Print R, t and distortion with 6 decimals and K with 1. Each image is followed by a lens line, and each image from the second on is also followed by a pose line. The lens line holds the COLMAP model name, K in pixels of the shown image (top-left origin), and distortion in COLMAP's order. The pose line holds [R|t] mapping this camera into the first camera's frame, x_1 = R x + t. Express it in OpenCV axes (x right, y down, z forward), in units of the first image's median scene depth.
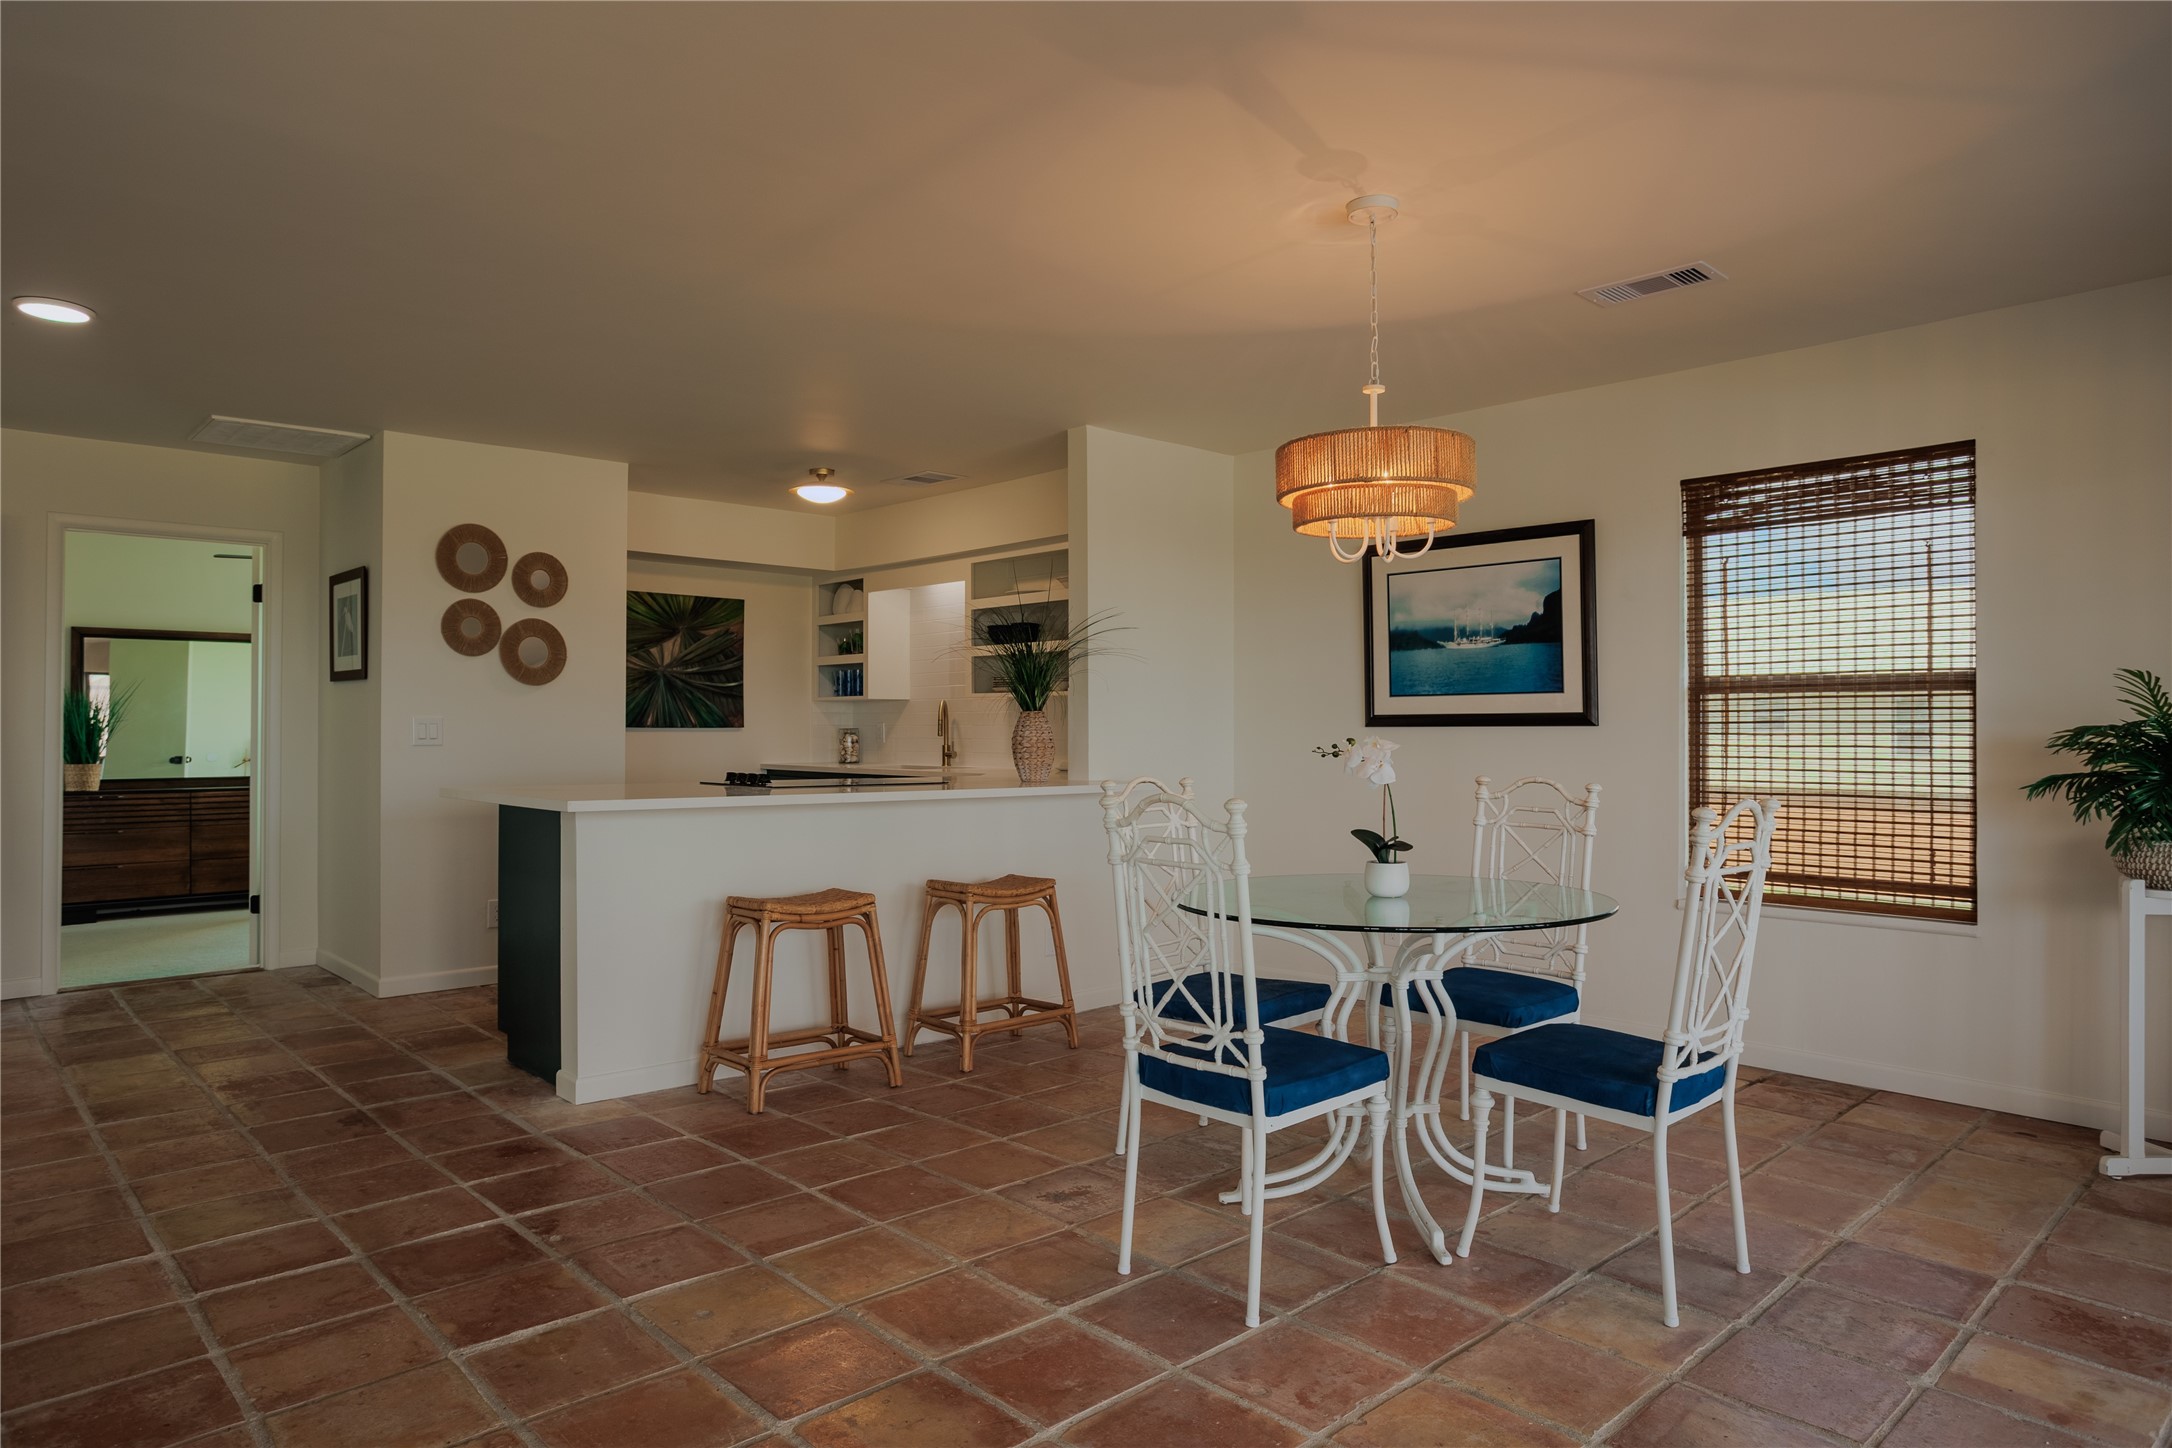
lens RADIAL K [[1362.6, 0, 1049.6], [0, 1362.6, 710.5], [0, 0, 1]] dist [0.003936, 0.001153]
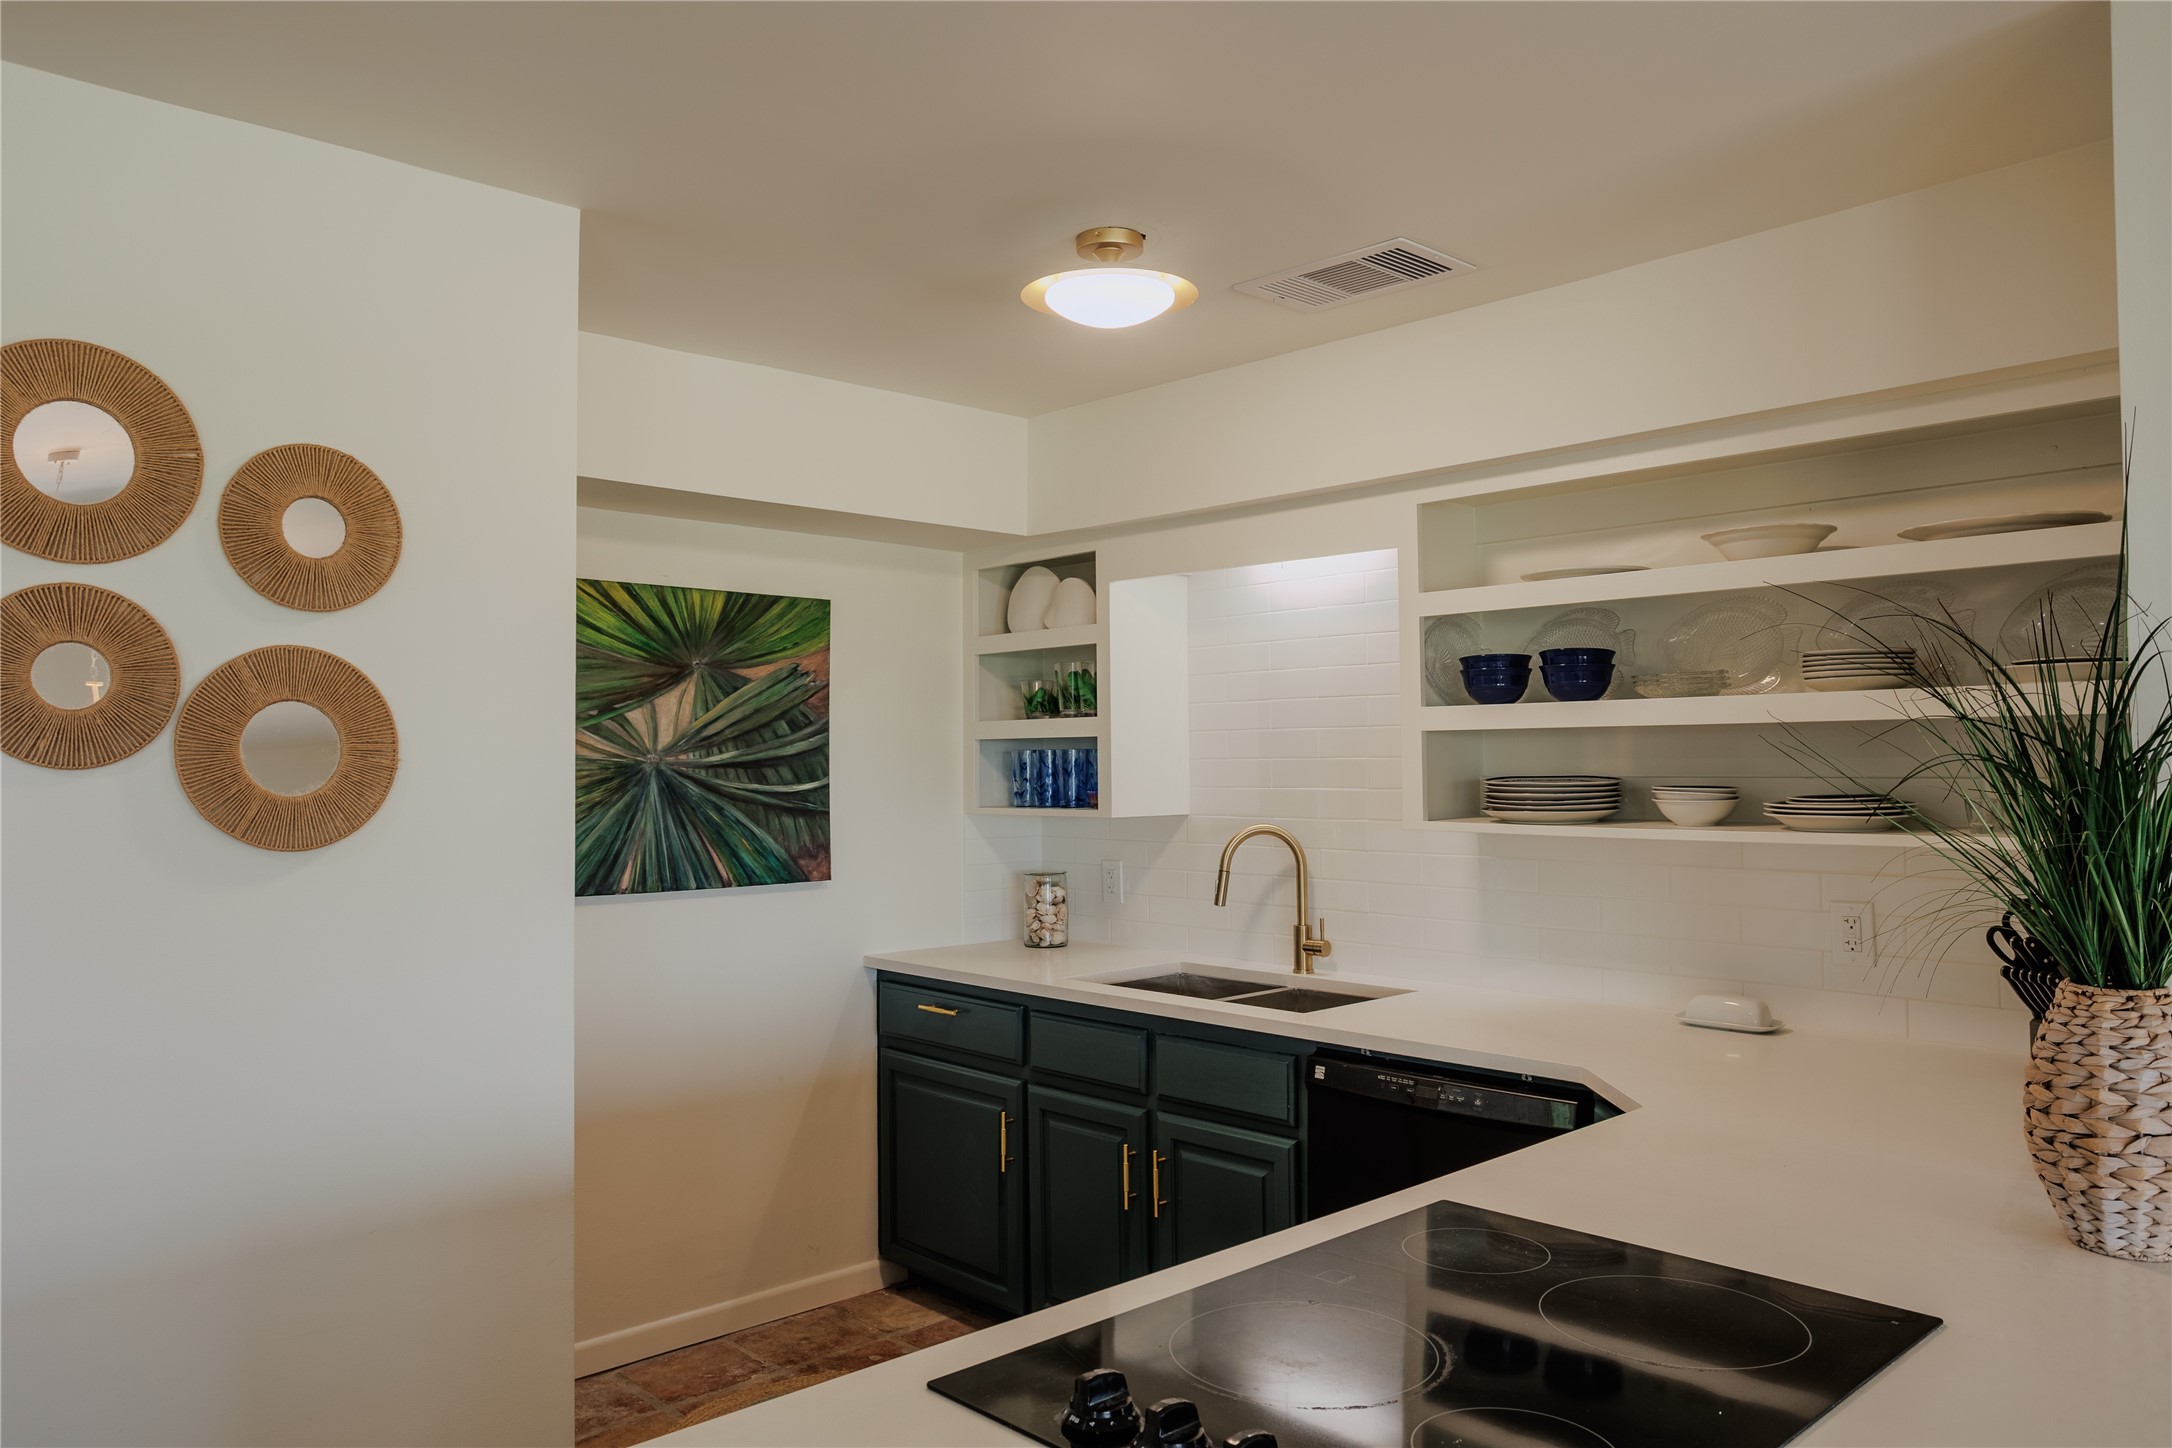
lens RADIAL K [[1570.0, 0, 1086.0], [0, 1570.0, 724.0], [0, 0, 1]] dist [-0.040690, 0.002174]
pose [[0.999853, -0.006170, 0.015969, -0.193151], [0.006380, 0.999894, -0.013086, -0.042526], [-0.015887, 0.013186, 0.999787, 0.622499]]
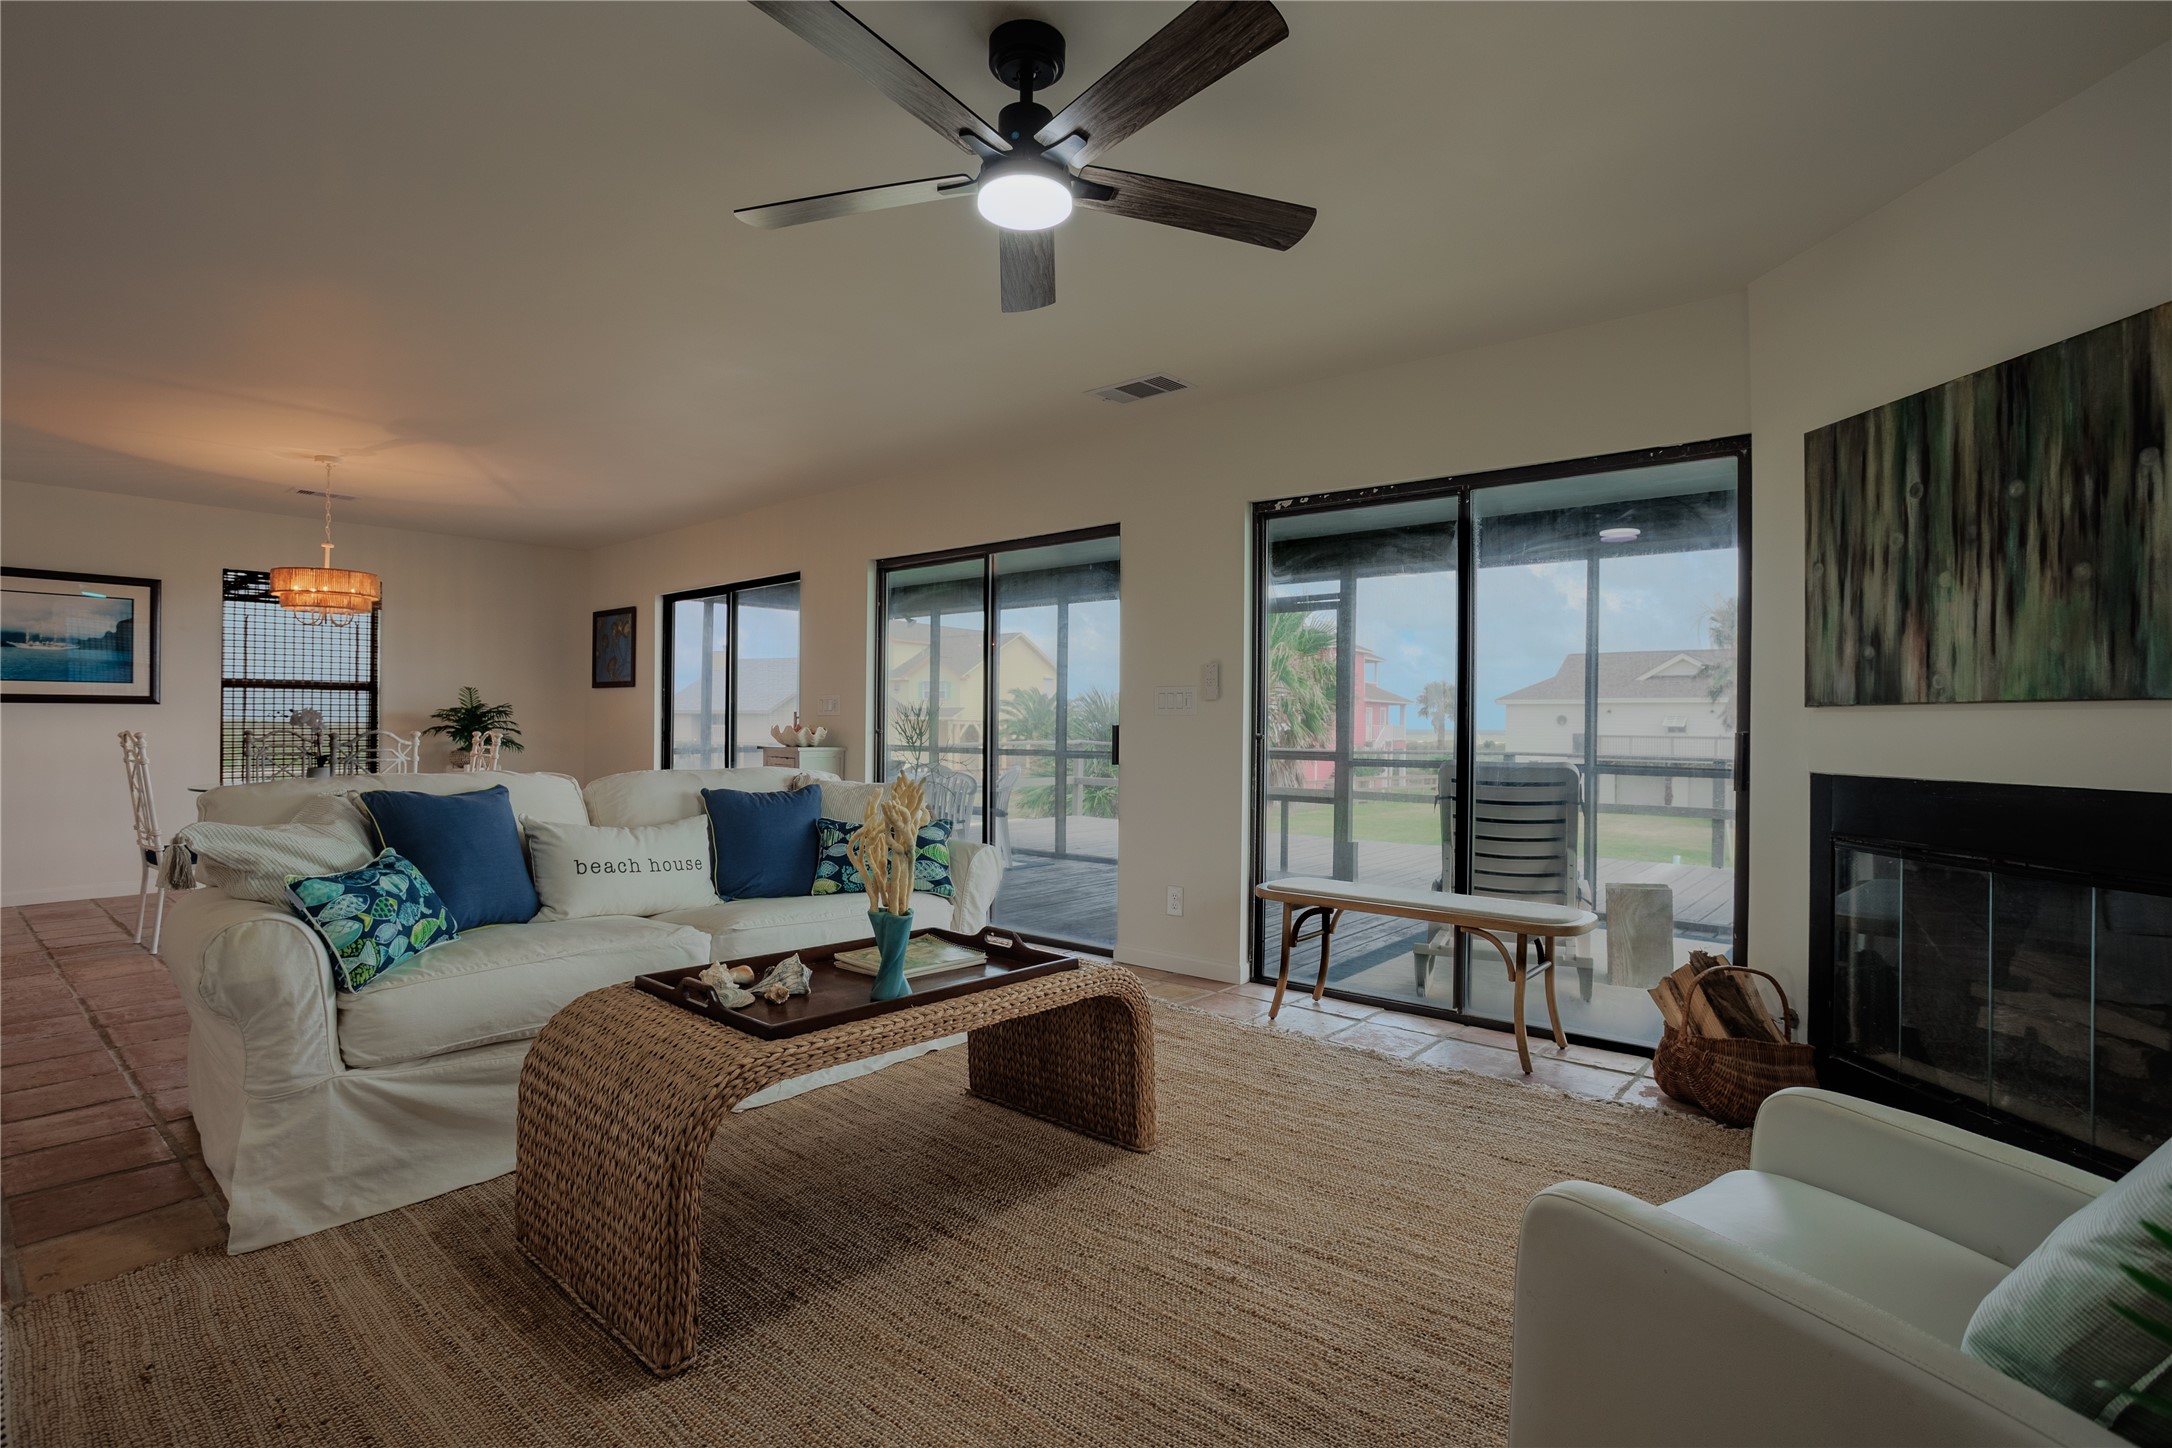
lens RADIAL K [[1046.1, 0, 1077.4], [0, 1046.1, 721.1], [0, 0, 1]] dist [-0.070538, 0.029656]
pose [[-0.104781, 0.002746, 0.994492, -0.748127], [-0.019285, 0.999803, -0.004793, 0.012956], [-0.994308, -0.019681, -0.104707, 0.010270]]
